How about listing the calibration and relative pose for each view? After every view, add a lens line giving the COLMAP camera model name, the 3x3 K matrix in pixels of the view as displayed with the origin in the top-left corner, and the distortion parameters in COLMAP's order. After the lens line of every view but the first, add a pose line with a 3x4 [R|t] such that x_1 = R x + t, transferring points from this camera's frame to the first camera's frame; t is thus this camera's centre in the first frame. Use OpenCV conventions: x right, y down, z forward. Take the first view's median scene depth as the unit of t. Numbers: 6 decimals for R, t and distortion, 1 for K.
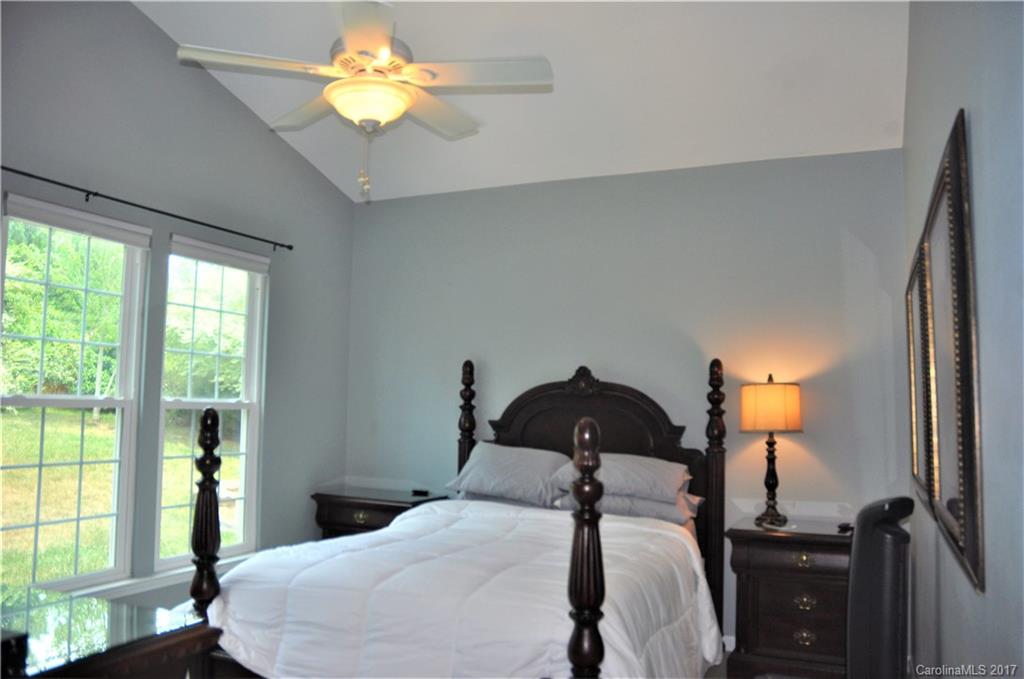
lens RADIAL K [[797.1, 0, 518.1], [0, 797.1, 340.8], [0, 0, 1]] dist [-0.177666, 0.173296]
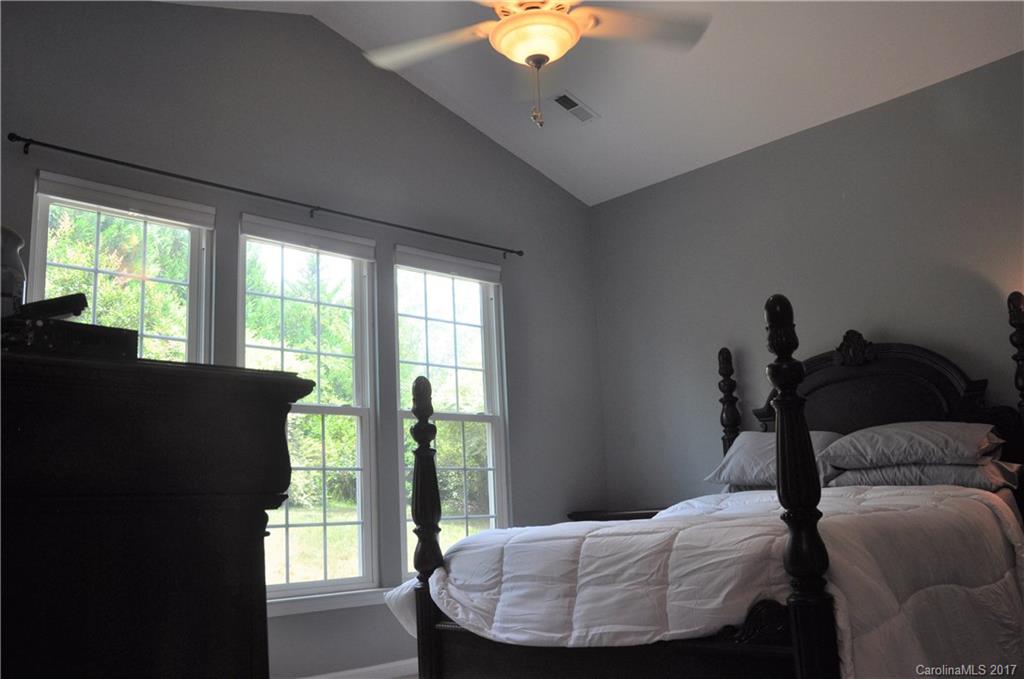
lens RADIAL K [[903.1, 0, 512.0], [0, 903.1, 339.5], [0, 0, 1]] dist [-0.144883, 0.219597]
pose [[0.926468, -0.128802, -0.353648, 0.091725], [0.093012, 0.988829, -0.116475, 0.136262], [0.364699, 0.075017, 0.928099, -0.023094]]
